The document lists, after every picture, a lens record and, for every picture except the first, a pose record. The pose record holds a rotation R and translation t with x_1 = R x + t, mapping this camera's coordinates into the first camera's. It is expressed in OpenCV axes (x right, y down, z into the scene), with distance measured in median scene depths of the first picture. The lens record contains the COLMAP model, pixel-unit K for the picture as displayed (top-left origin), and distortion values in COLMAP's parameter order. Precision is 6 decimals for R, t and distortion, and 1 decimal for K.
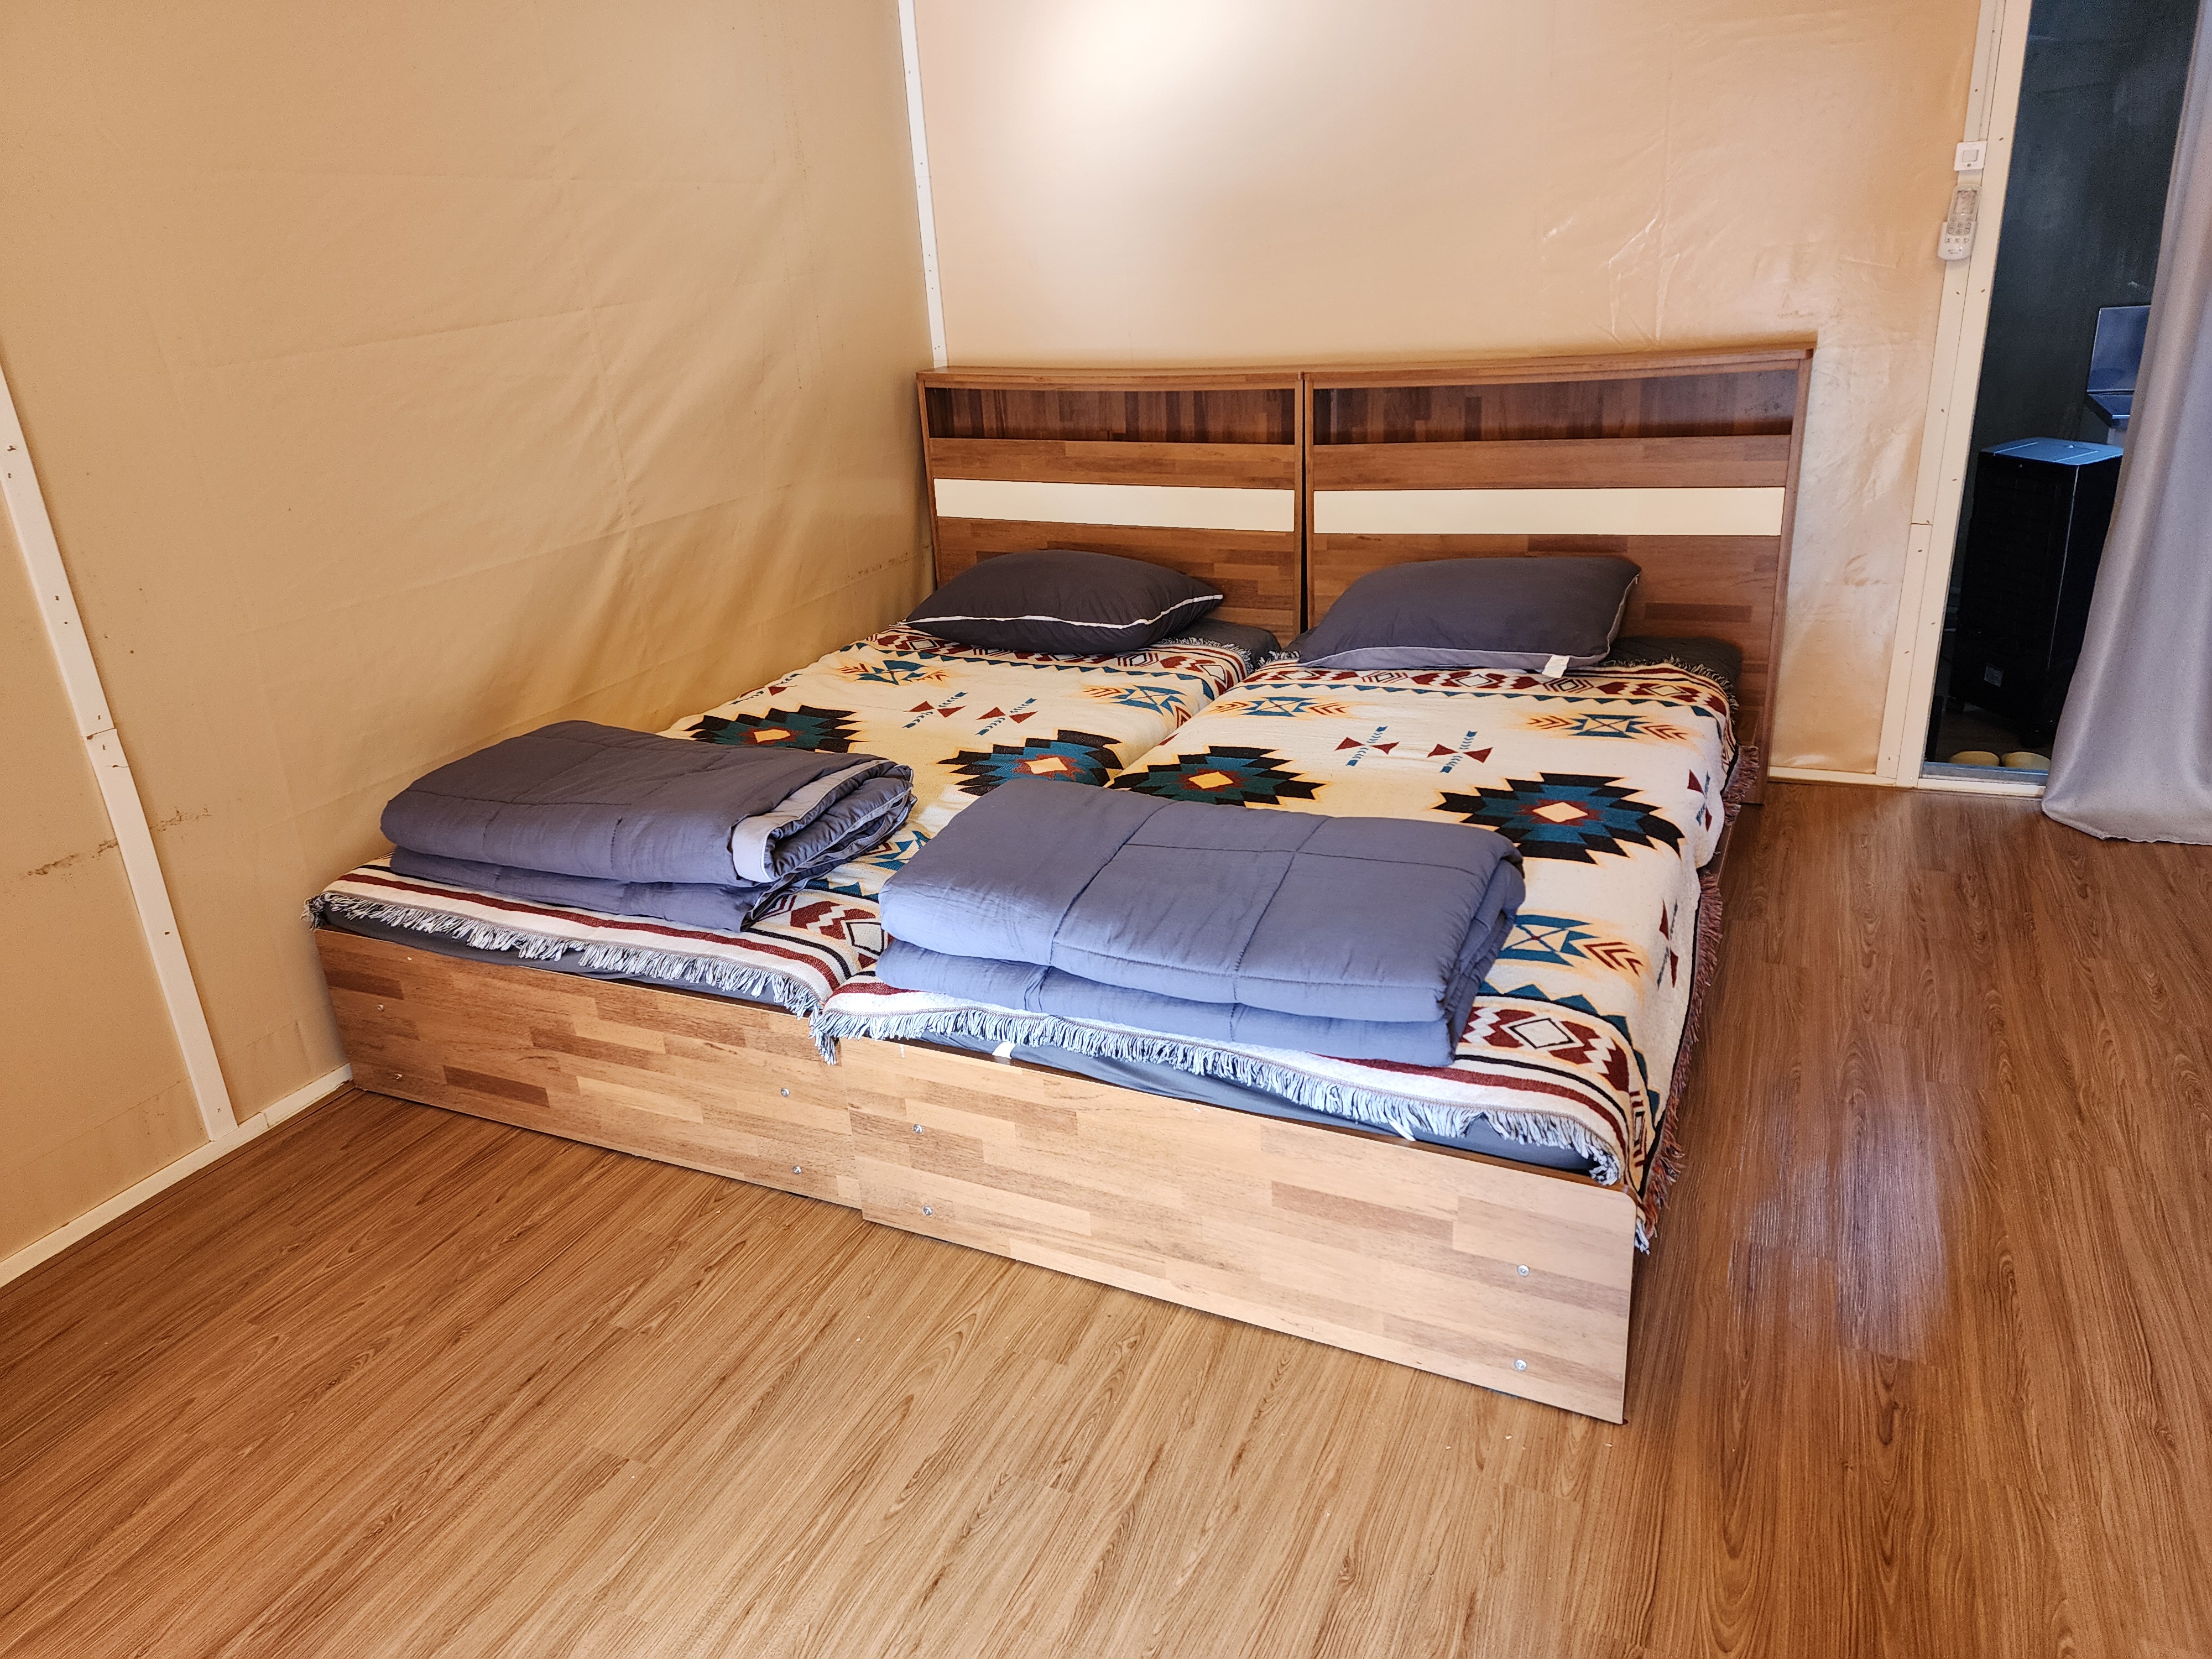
lens RADIAL K [[1502.8, 0, 1109.9], [0, 1502.8, 848.5], [0, 0, 1]] dist [0.111175, -0.098142]
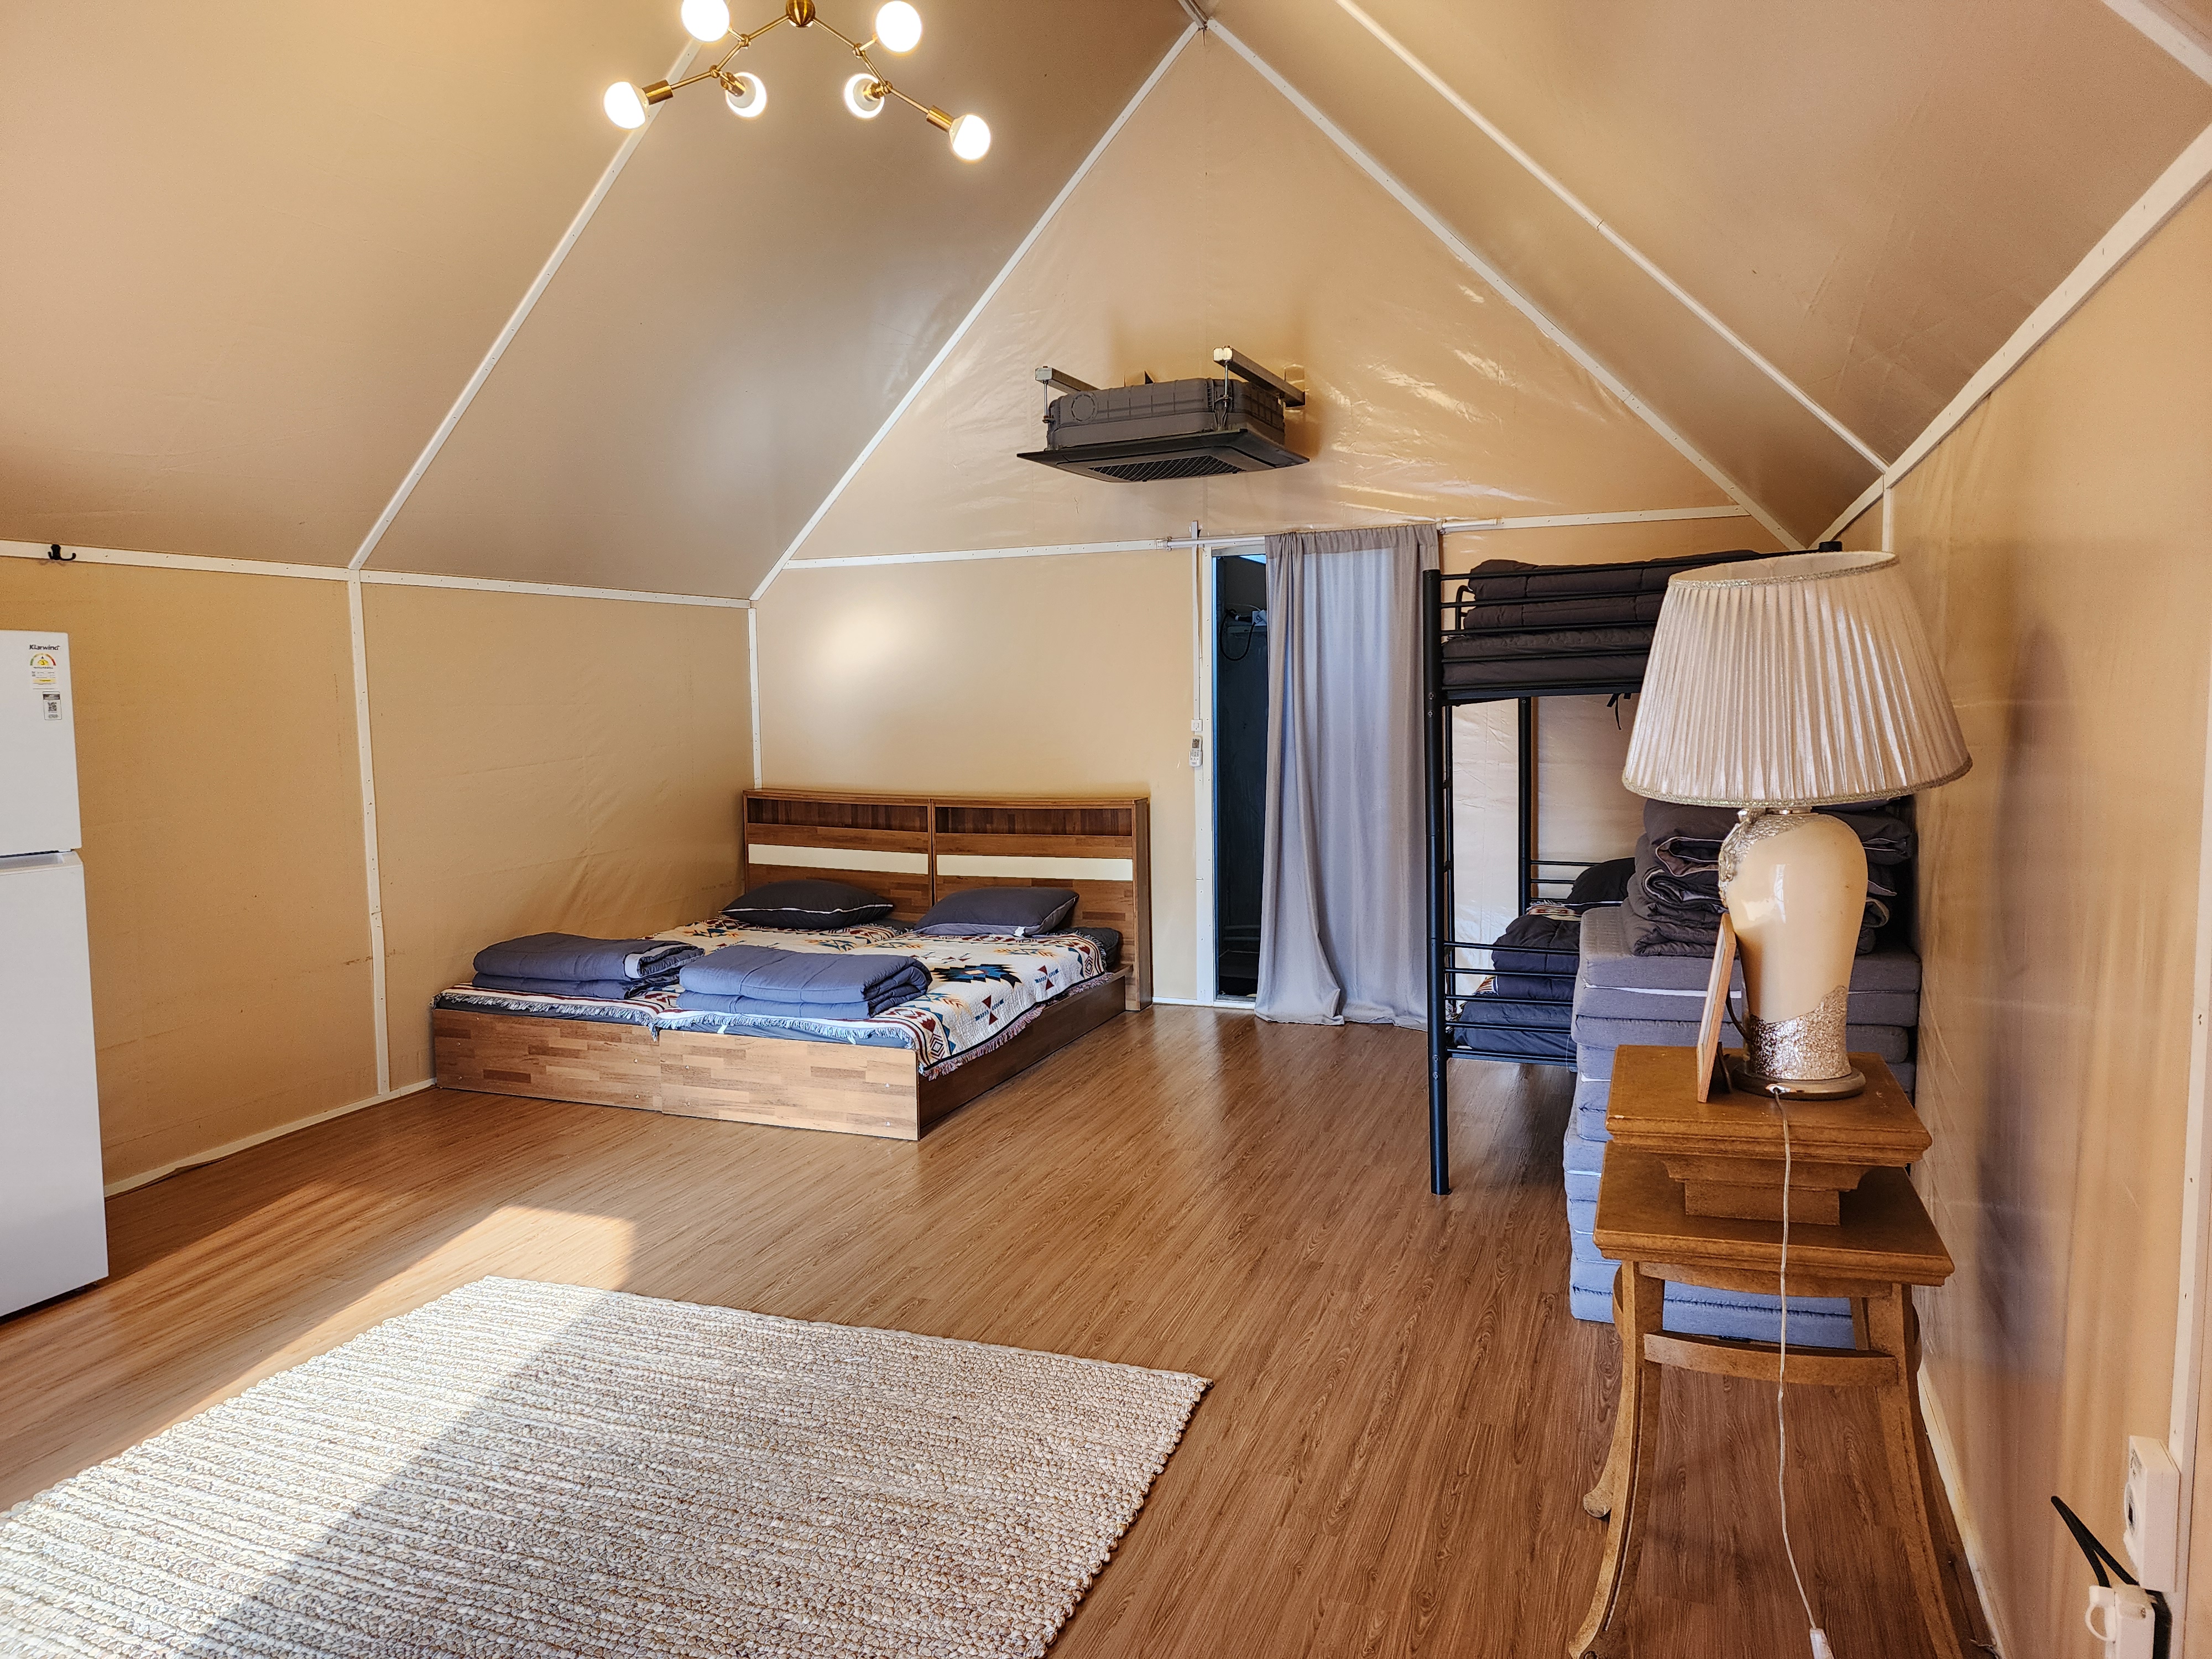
lens RADIAL K [[1502.8, 0, 1109.9], [0, 1502.8, 848.5], [0, 0, 1]] dist [0.111175, -0.098142]
pose [[0.996822, 0.039943, 0.068923, 0.348138], [-0.020084, 0.963271, -0.267780, 0.438965], [-0.077088, 0.265545, 0.961012, -1.438174]]
